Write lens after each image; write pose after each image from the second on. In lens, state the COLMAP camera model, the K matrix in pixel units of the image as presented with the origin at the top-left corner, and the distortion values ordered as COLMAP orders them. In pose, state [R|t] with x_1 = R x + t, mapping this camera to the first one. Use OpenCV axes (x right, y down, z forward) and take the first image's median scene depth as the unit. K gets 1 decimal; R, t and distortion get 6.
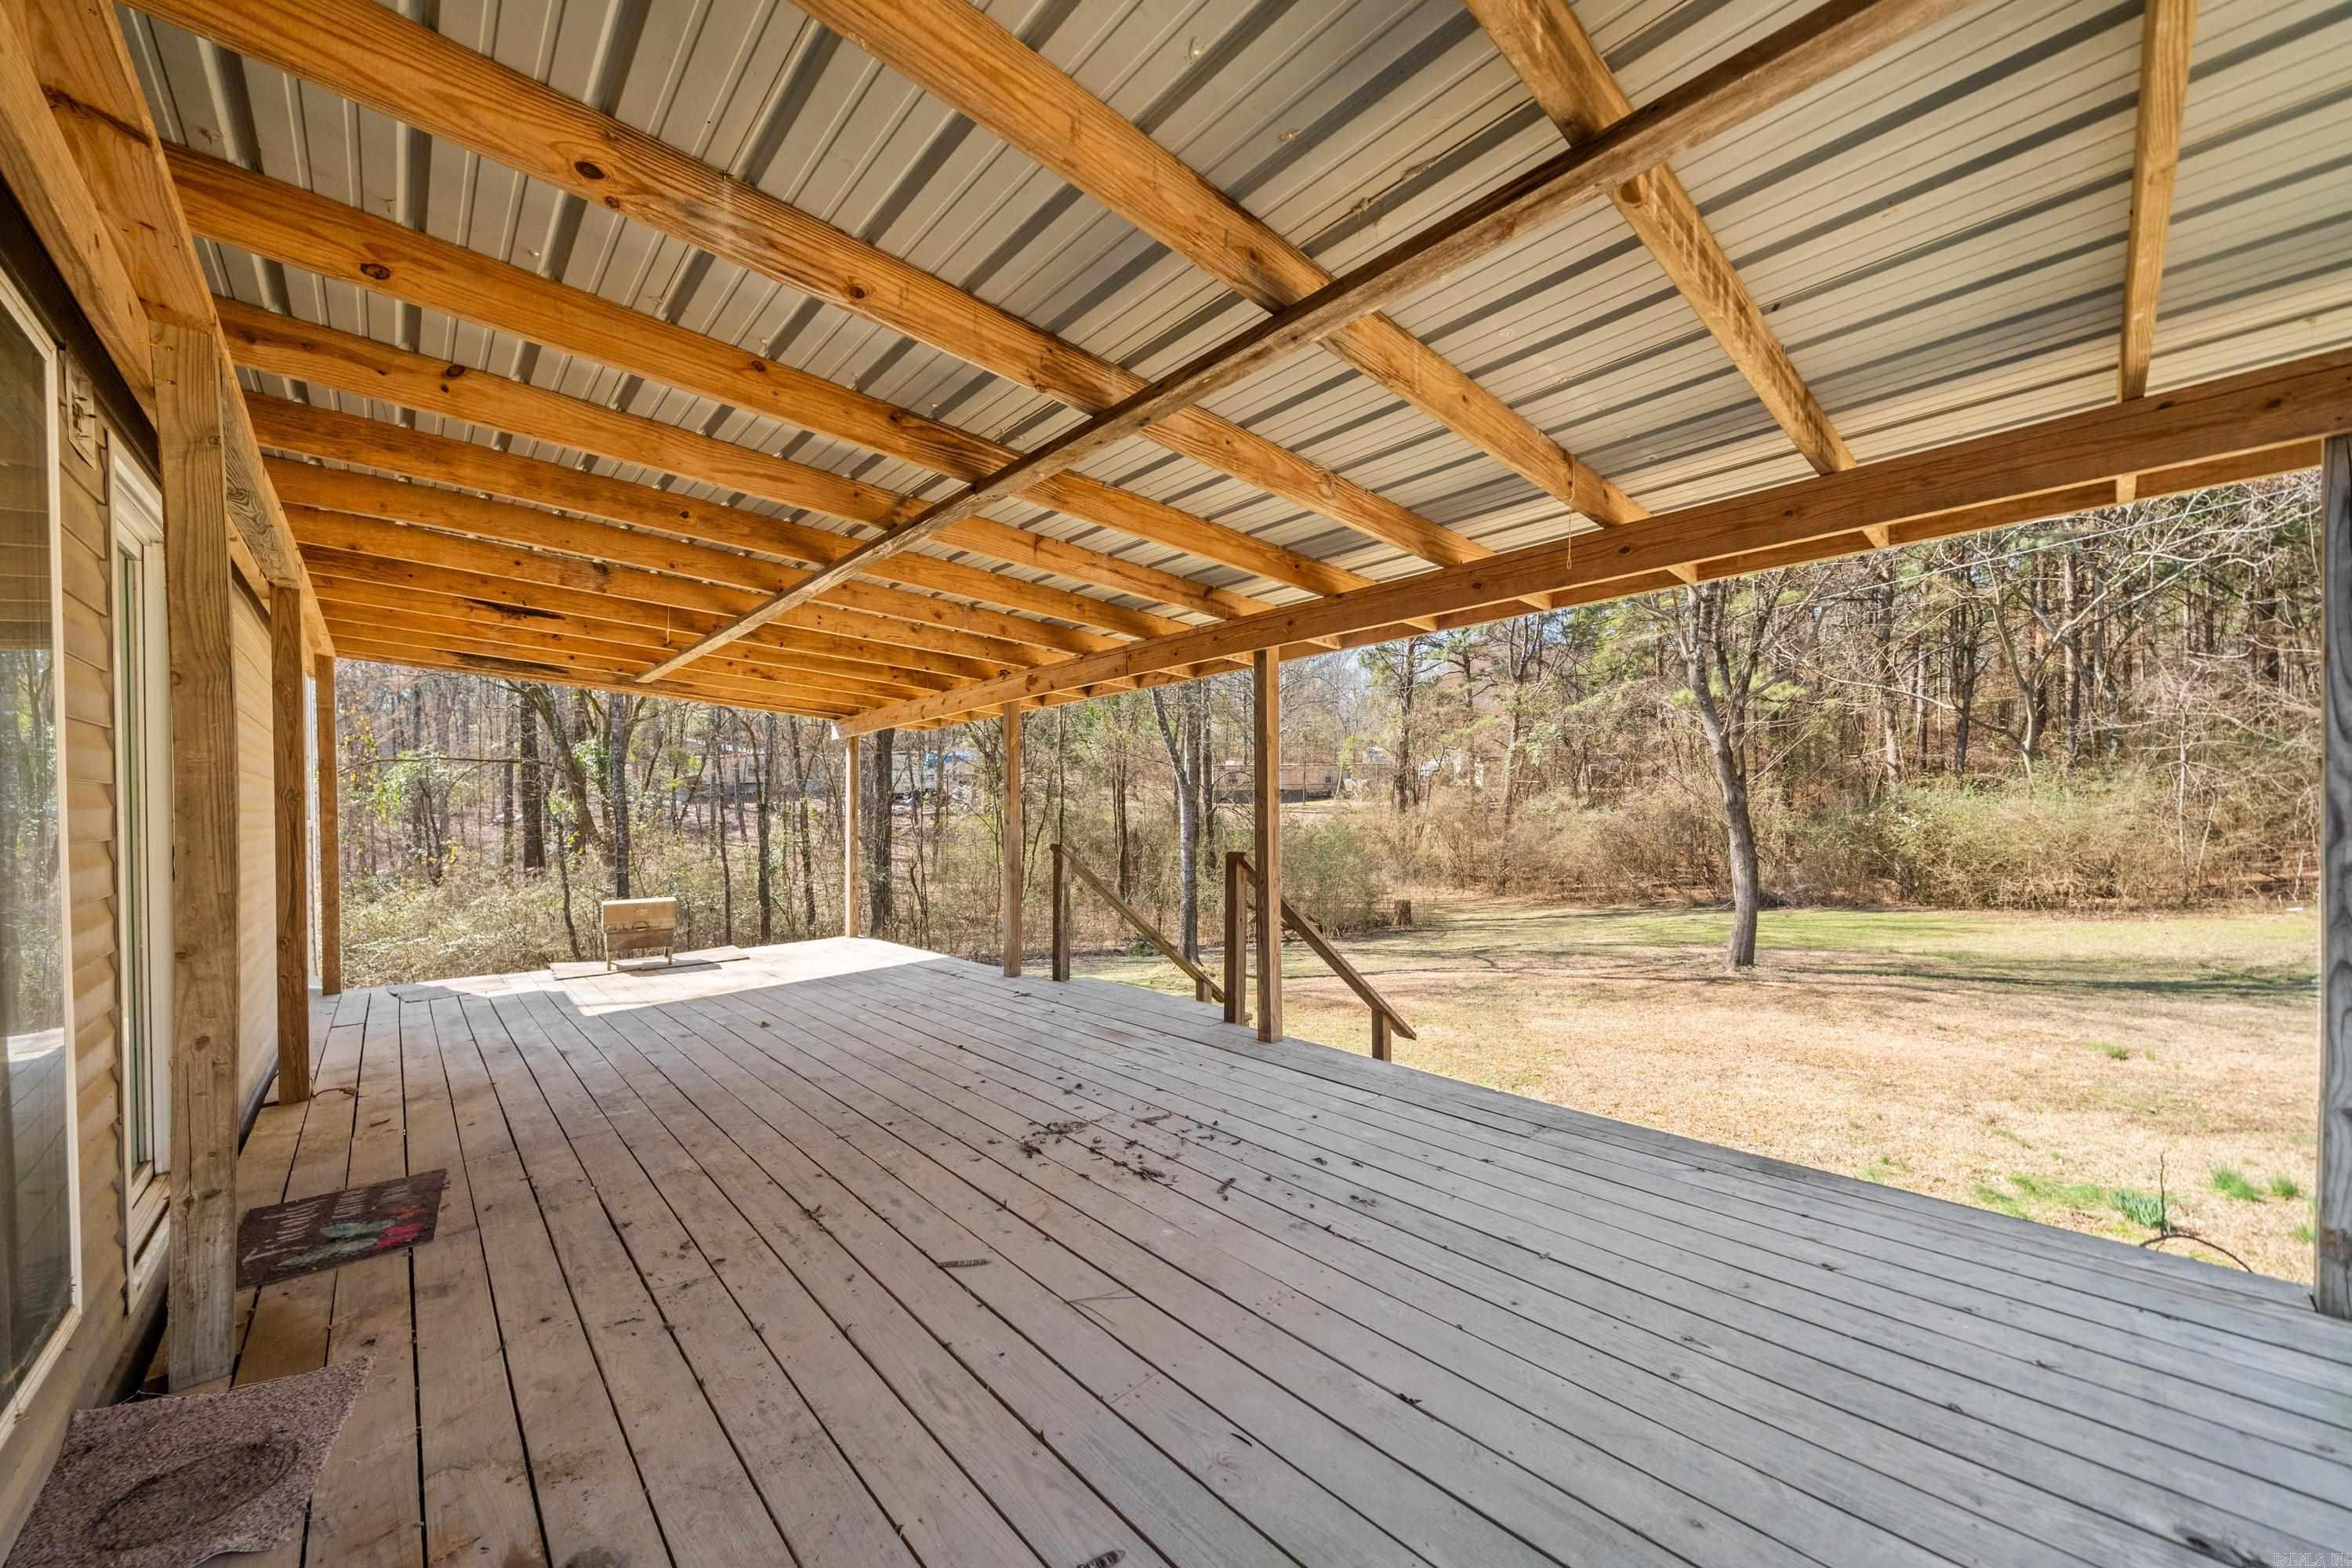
lens RADIAL K [[805.9, 0, 1135.3], [0, 805.9, 842.5], [0, 0, 1]] dist [-0.008177, 0.001825]
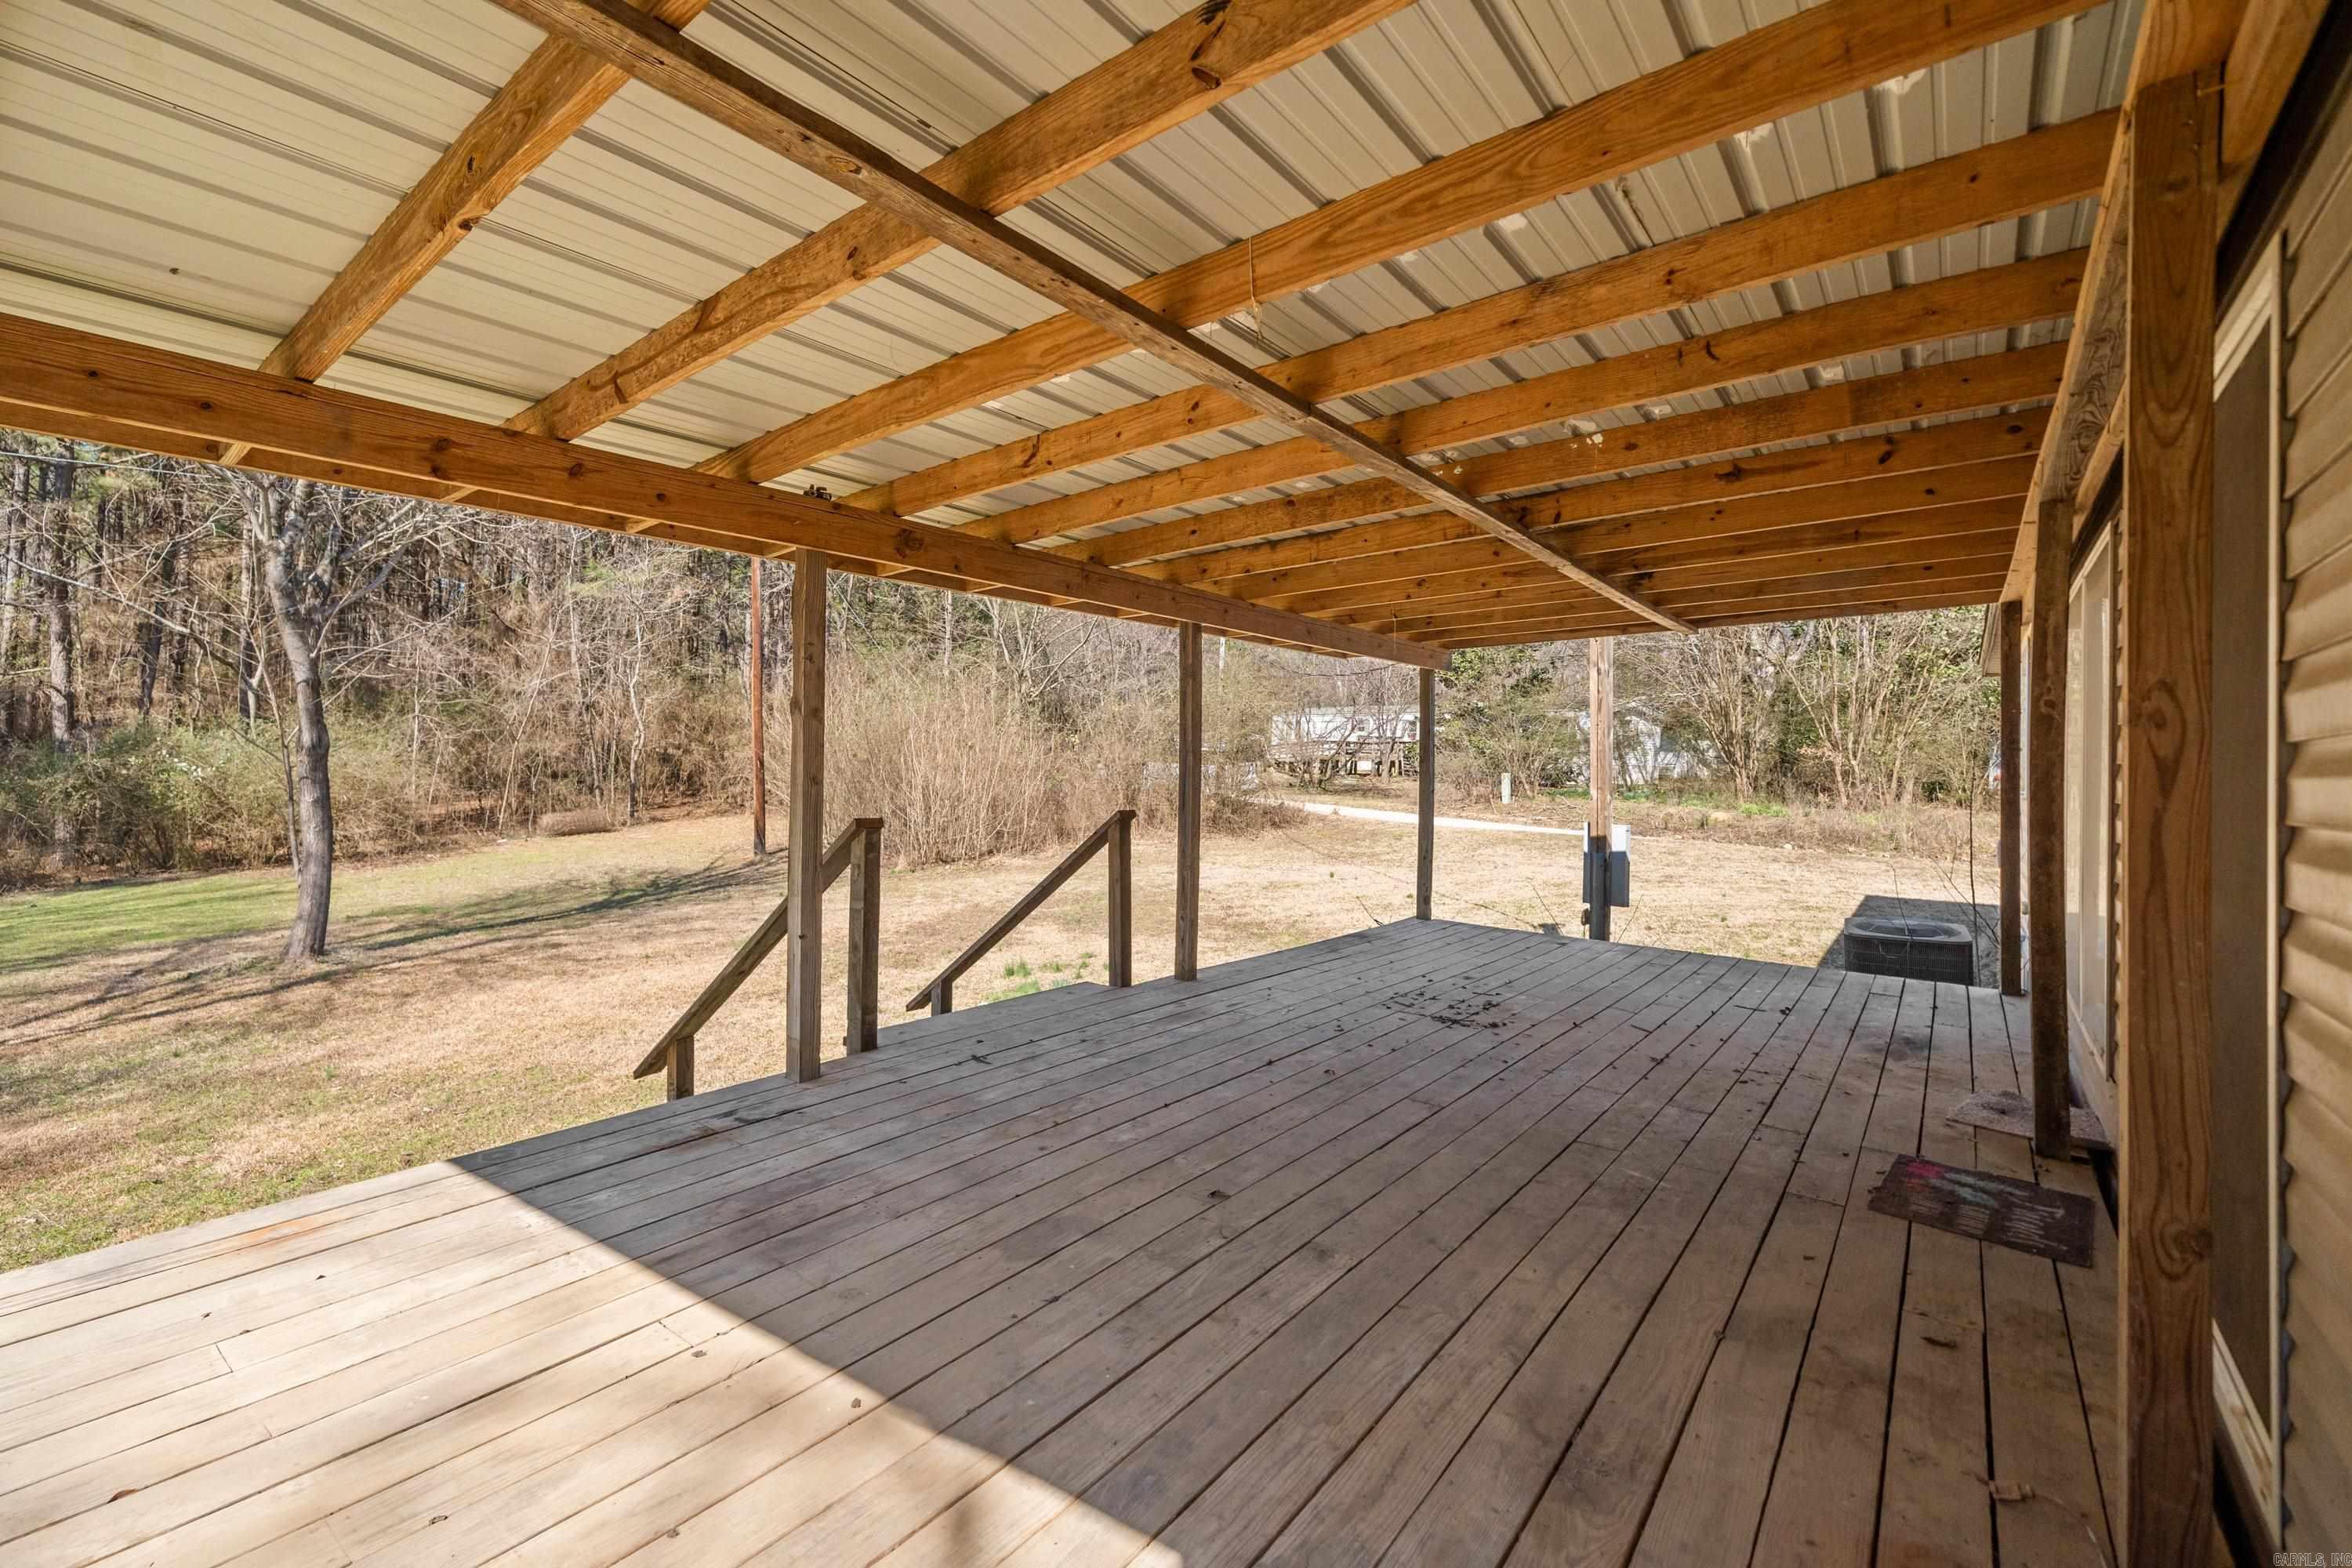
lens RADIAL K [[953.7, 0, 1176.8], [0, 953.7, 779.0], [0, 0, 1]] dist [-0.001026, 0.000694]
pose [[-0.135506, -0.007118, 0.990751, -1.555791], [0.020764, 0.999734, 0.010023, -0.058445], [-0.990559, 0.021930, -0.135323, 1.638647]]
